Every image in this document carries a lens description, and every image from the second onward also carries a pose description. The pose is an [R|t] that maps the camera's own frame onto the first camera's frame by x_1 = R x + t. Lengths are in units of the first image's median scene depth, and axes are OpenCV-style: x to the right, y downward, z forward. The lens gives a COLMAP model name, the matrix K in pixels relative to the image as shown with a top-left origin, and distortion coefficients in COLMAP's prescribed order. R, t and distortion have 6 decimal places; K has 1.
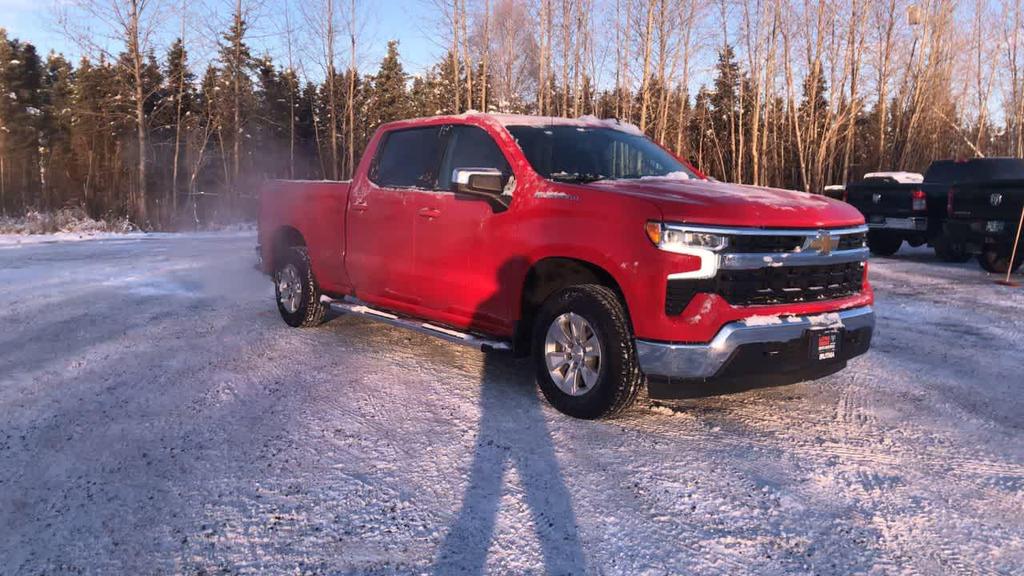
lens RADIAL K [[836.4, 0, 510.3], [0, 836.4, 278.2], [0, 0, 1]] dist [0.053091, -0.066896]
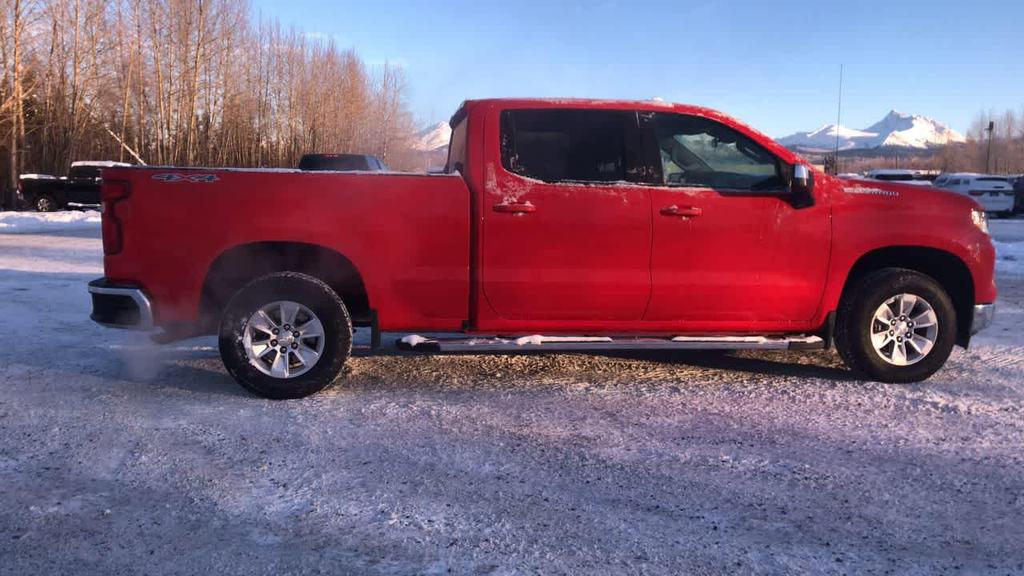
lens RADIAL K [[836.4, 0, 499.8], [0, 836.4, 290.7], [0, 0, 1]] dist [0.053091, -0.066896]
pose [[0.504080, -0.108797, 0.856777, -1.086571], [0.085510, 0.993446, 0.075843, -0.088580], [-0.859413, 0.035032, 0.510080, 0.804029]]
